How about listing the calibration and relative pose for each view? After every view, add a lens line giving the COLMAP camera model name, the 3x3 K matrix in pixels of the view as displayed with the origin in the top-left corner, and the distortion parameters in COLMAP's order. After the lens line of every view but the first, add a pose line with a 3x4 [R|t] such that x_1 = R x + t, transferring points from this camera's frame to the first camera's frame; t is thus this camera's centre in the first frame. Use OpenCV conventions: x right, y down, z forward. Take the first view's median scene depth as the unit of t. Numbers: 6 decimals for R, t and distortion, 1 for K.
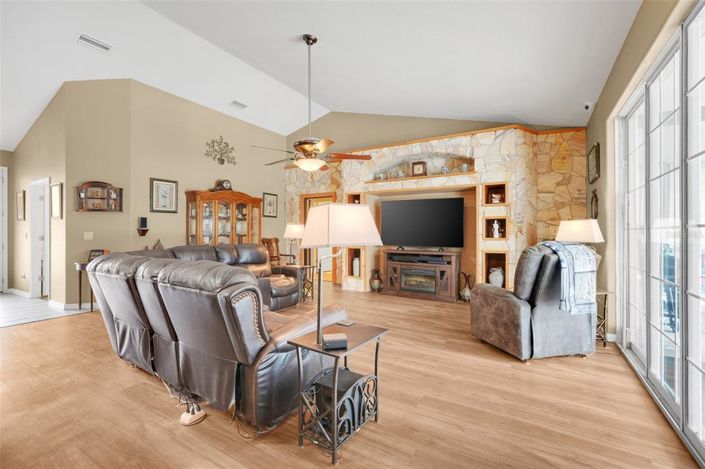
lens RADIAL K [[316.5, 0, 351.2], [0, 316.5, 234.3], [0, 0, 1]] dist [-0.001389, -0.000116]
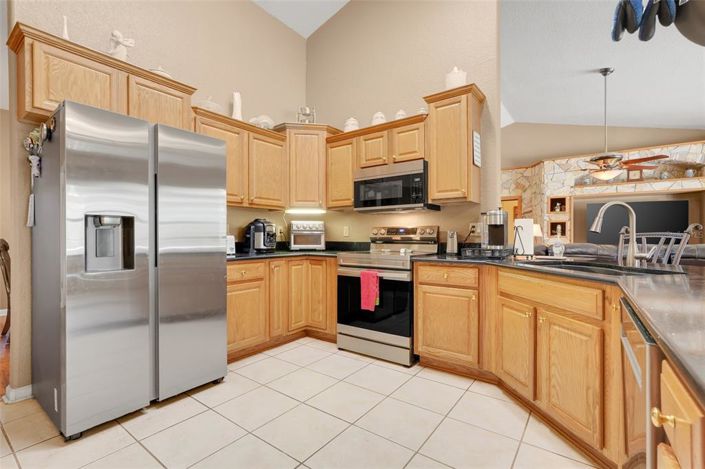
lens RADIAL K [[316.5, 0, 354.2], [0, 316.5, 234.3], [0, 0, 1]] dist [-0.001389, -0.000116]
pose [[0.996392, -0.004741, -0.084738, -0.737520], [0.005103, 0.999979, 0.004059, -0.008469], [0.084716, -0.004477, 0.996395, -0.200990]]
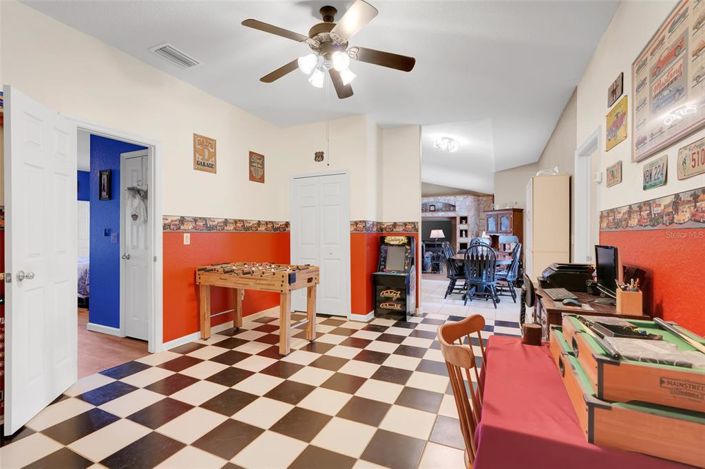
lens RADIAL K [[316.5, 0, 352.5], [0, 316.5, 236.0], [0, 0, 1]] dist [-0.001389, -0.000116]
pose [[0.994486, -0.001087, 0.104865, -0.698261], [0.000108, 0.999956, 0.009337, -0.022112], [-0.104870, -0.009275, 0.994443, -1.434261]]
